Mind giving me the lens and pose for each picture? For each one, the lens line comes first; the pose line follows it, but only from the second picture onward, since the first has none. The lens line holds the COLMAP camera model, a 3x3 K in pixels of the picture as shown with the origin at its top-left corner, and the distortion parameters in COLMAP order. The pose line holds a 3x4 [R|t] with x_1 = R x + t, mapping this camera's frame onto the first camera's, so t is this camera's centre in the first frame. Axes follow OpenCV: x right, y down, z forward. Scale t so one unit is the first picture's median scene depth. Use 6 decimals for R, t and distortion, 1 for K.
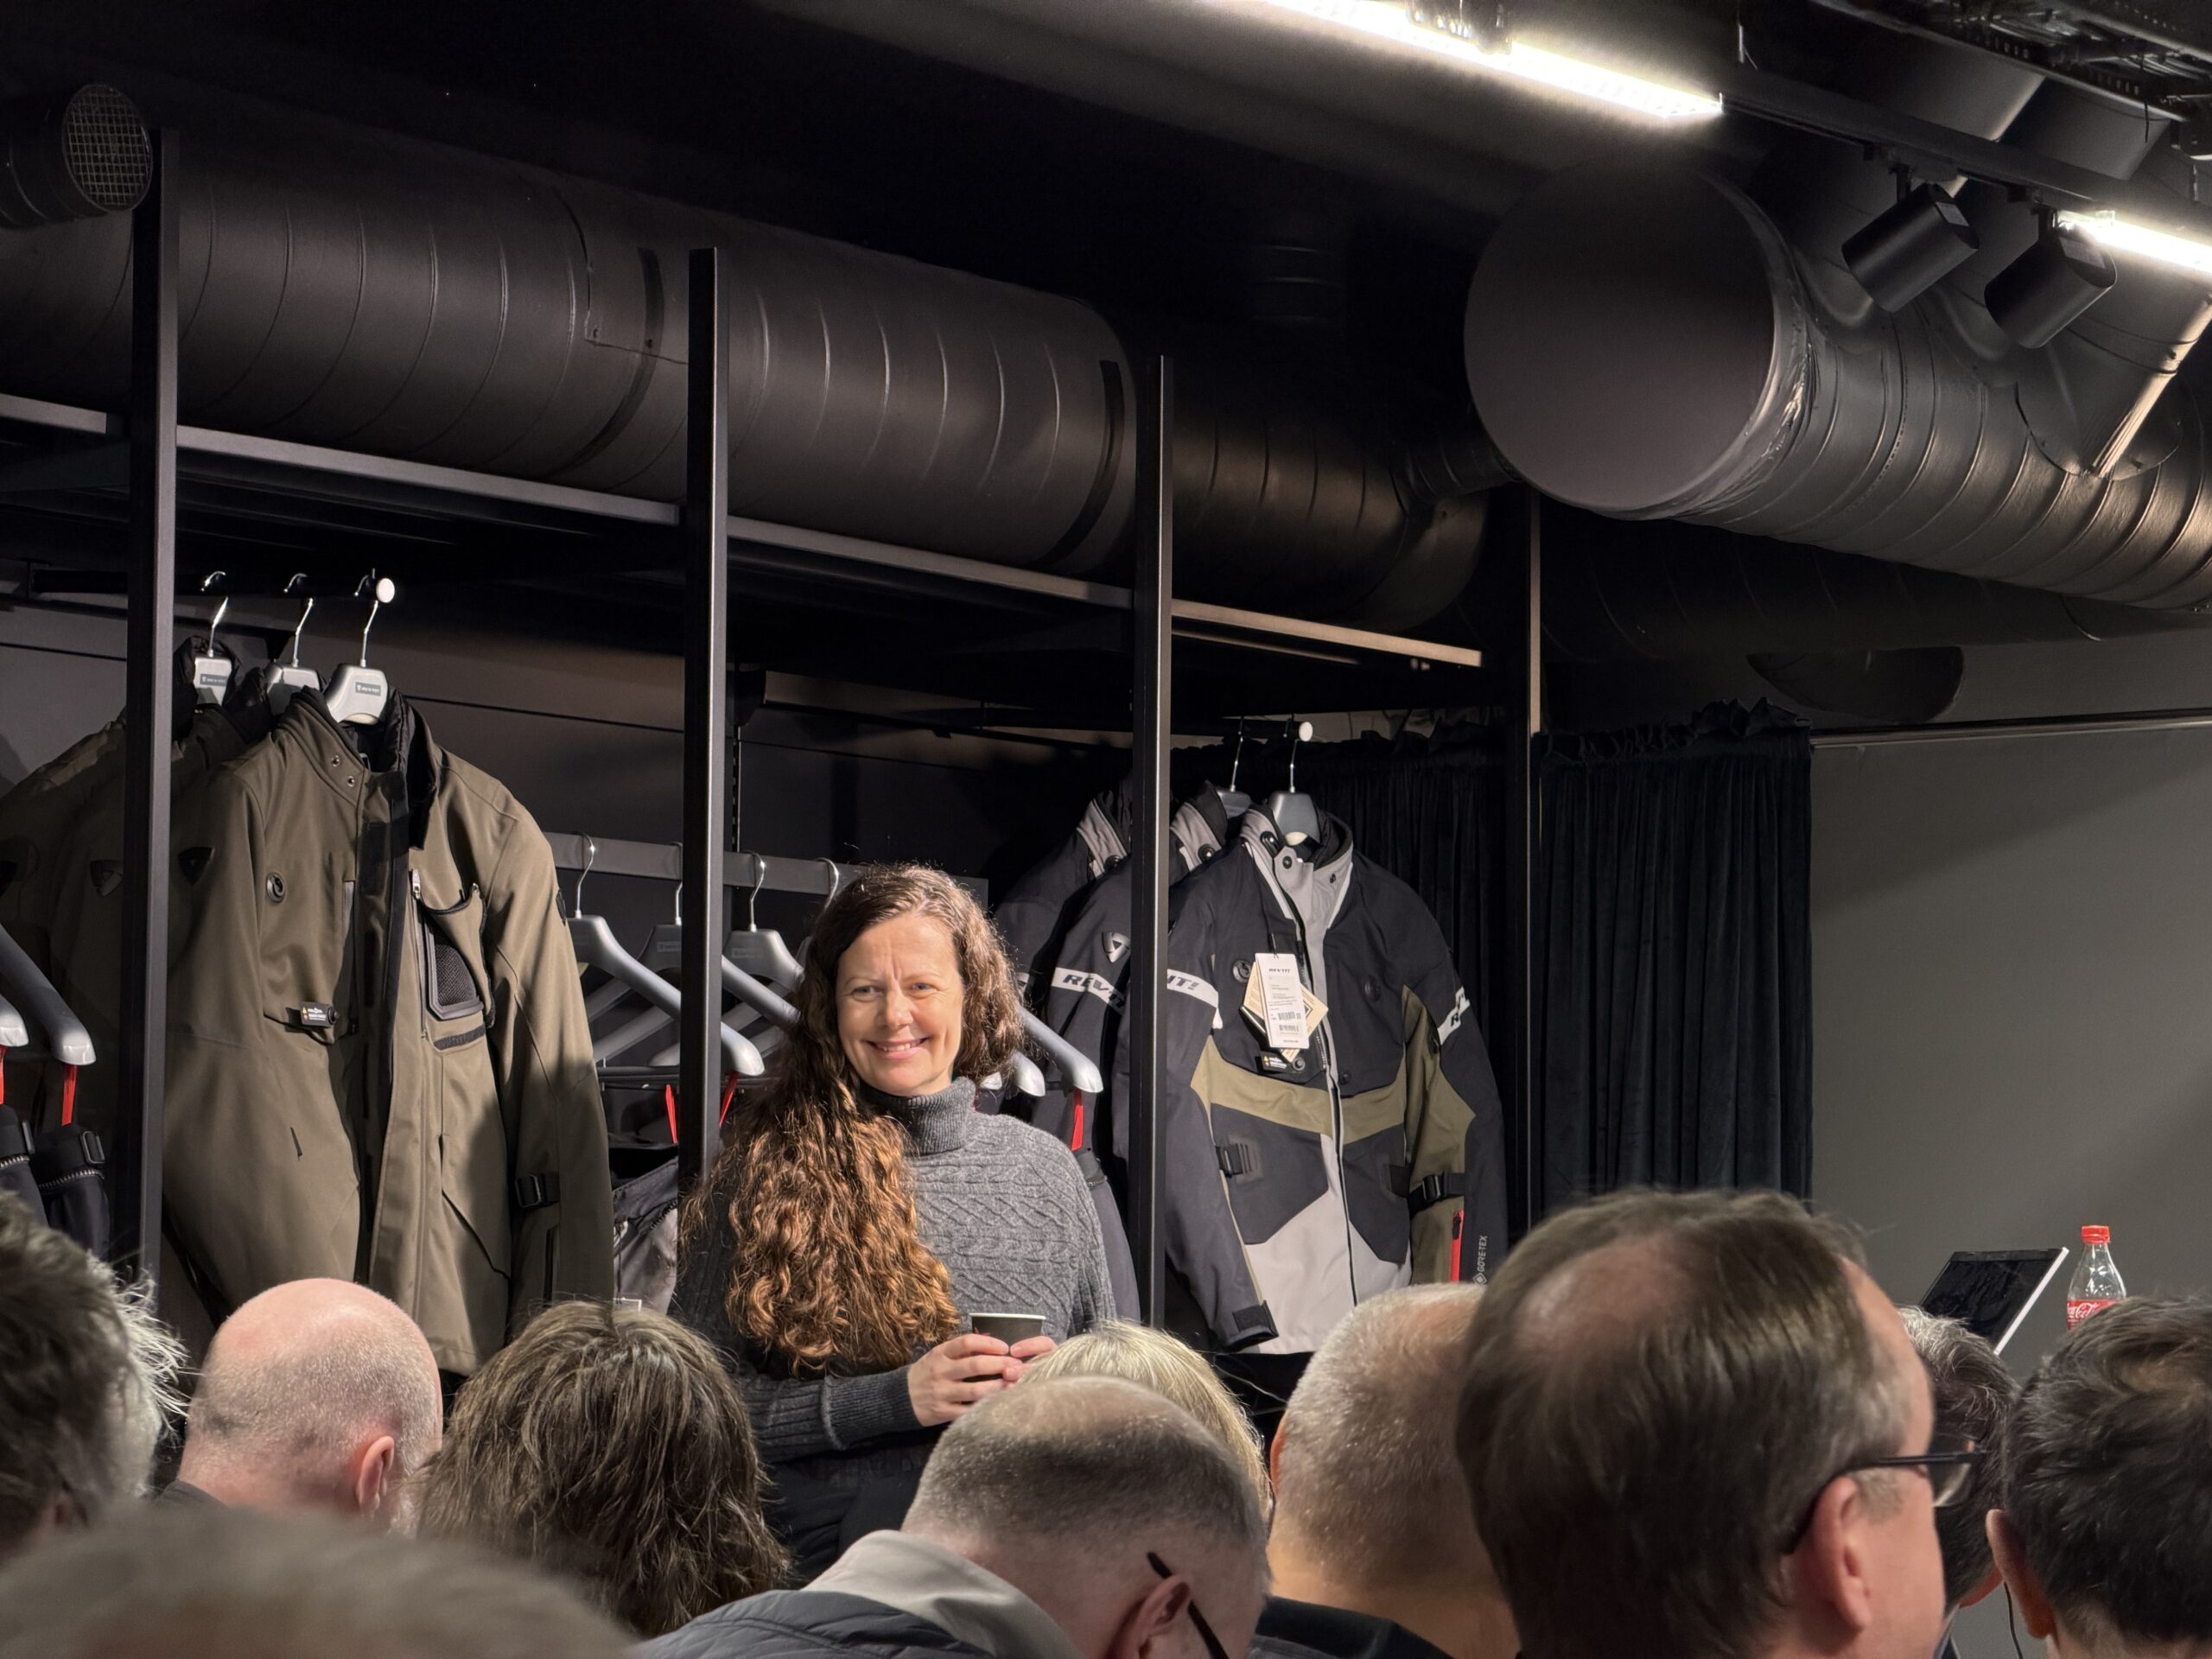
lens RADIAL K [[6693.7, 0, 1066.0], [0, 6693.7, 833.6], [0, 0, 1]] dist [0.276785, -0.665162]
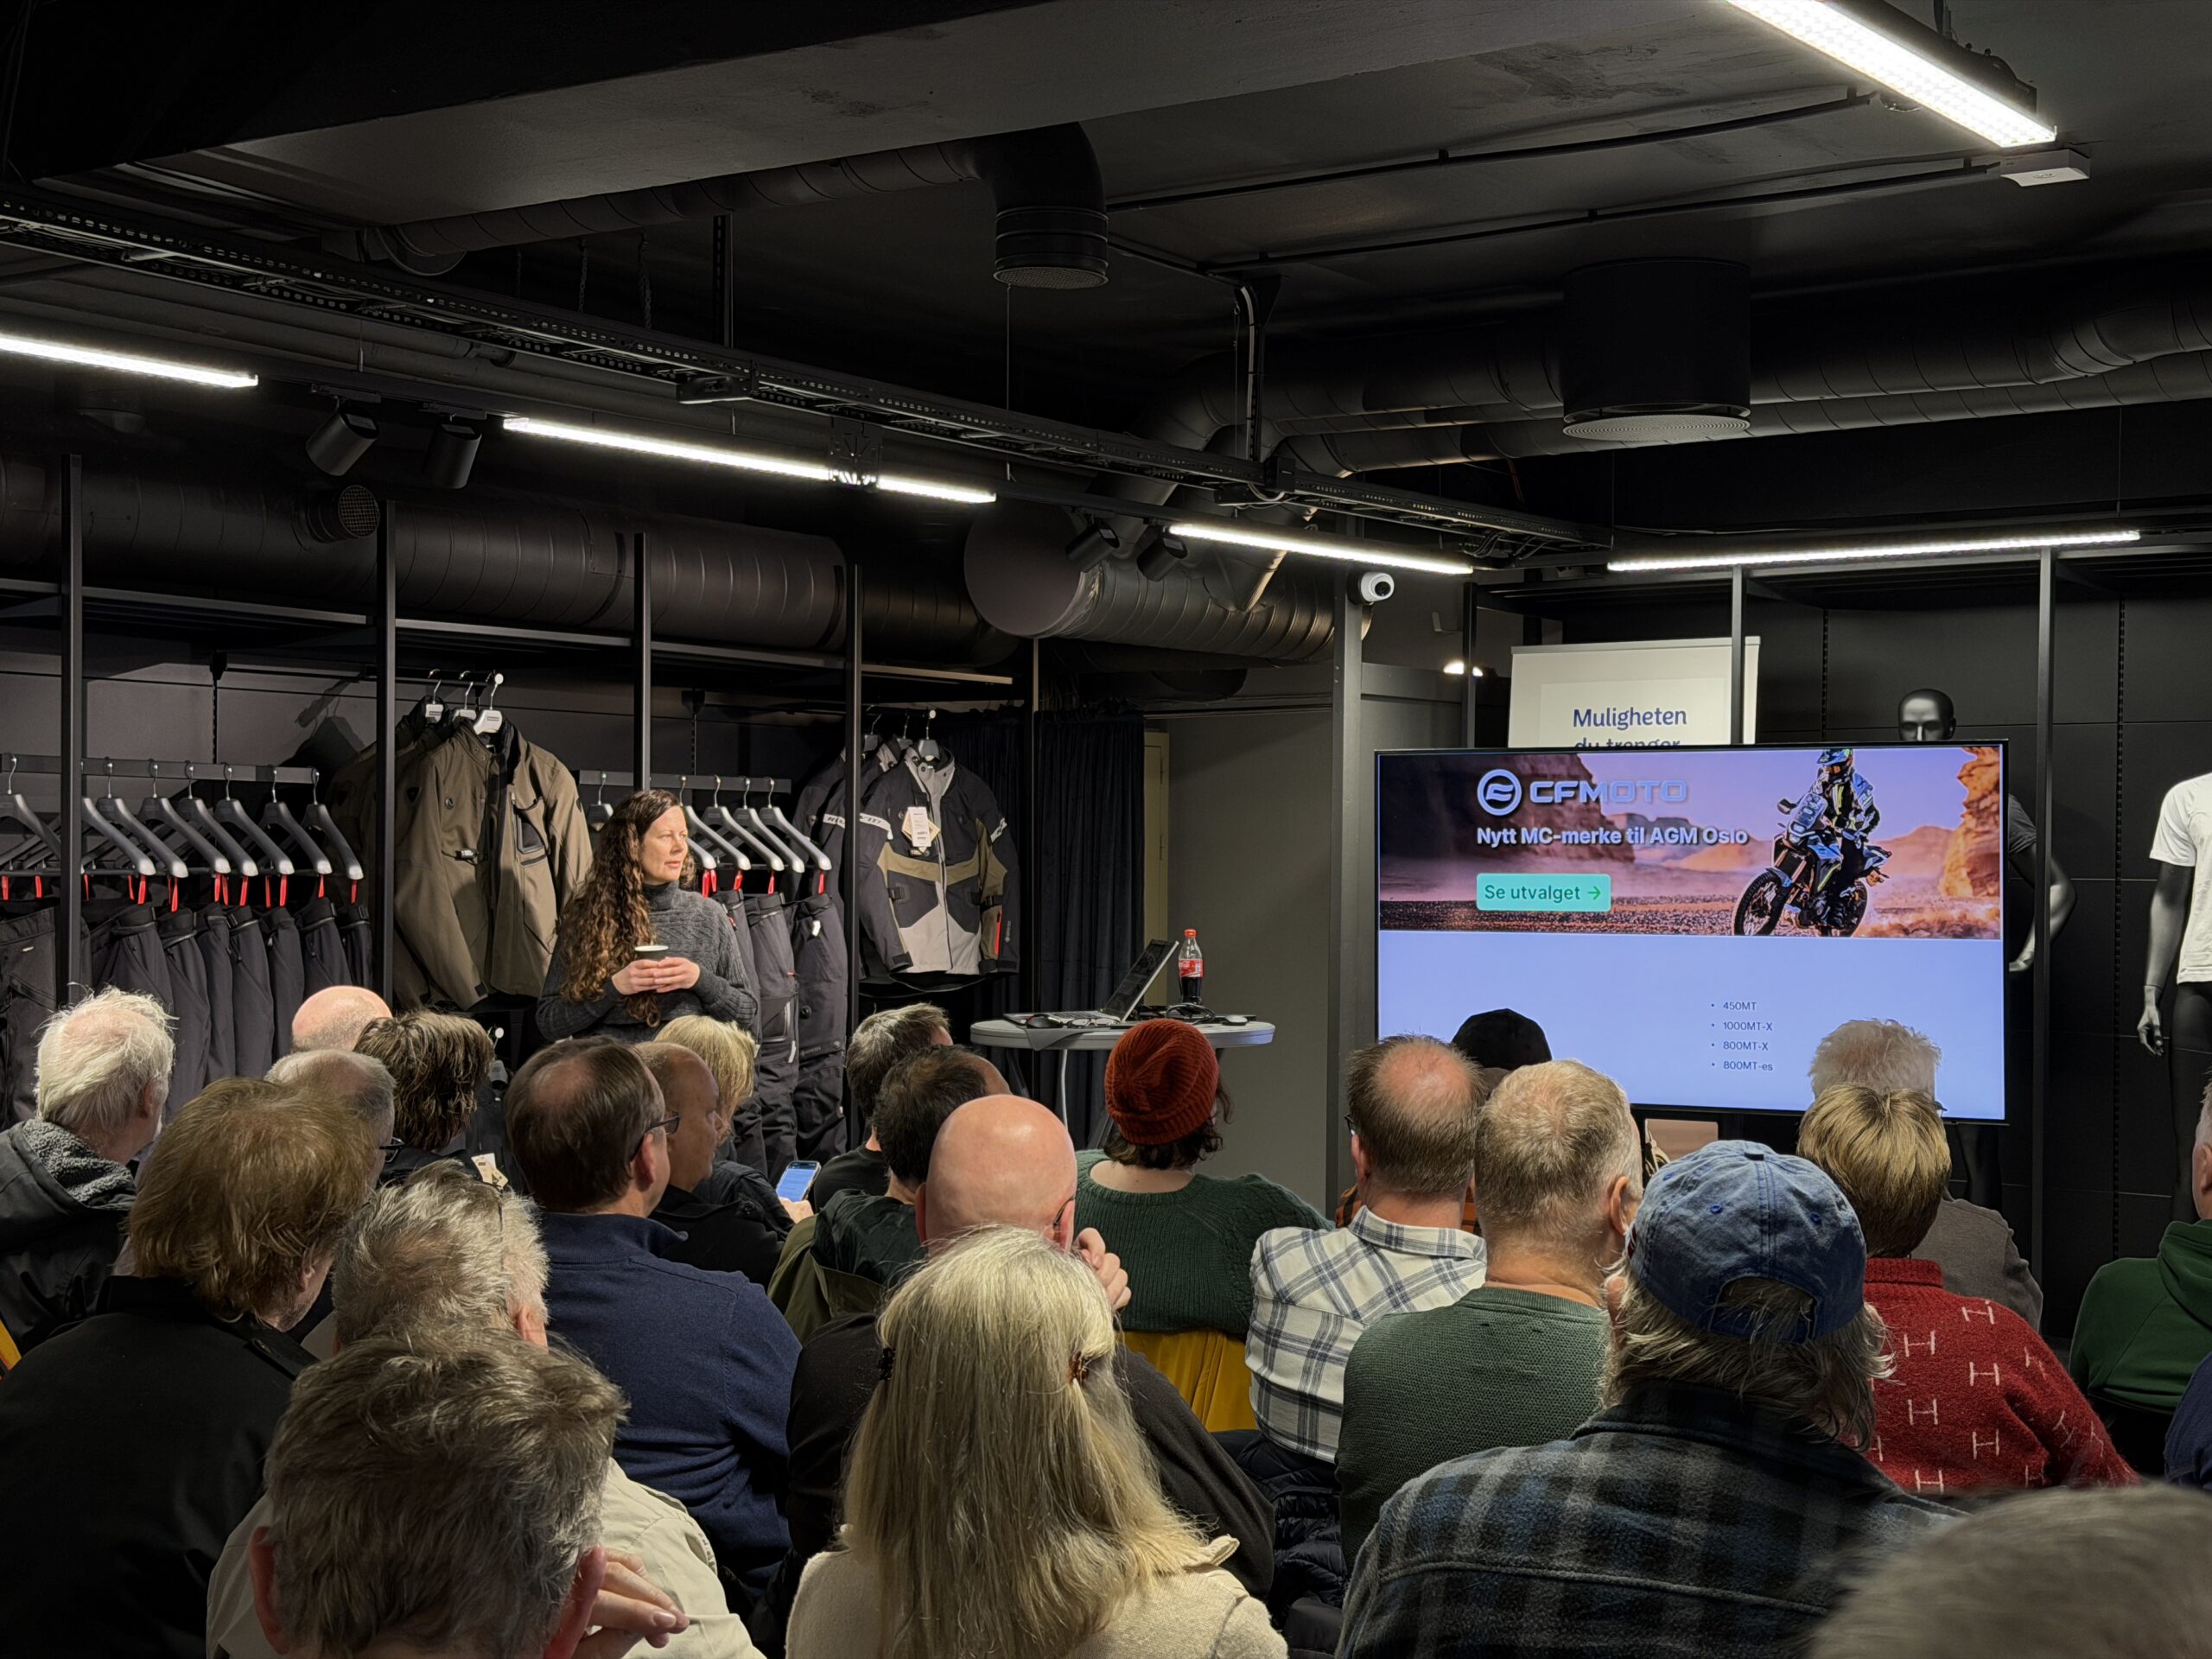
lens RADIAL K [[3079.5, 0, 1106.0], [0, 3079.5, 829.5], [0, 0, 1]] dist [0.169359, -0.113957]
pose [[0.999935, -0.006033, -0.009688, 0.113473], [0.006583, 0.998305, 0.057825, -0.039042], [0.009323, -0.057885, 0.998280, -0.115453]]
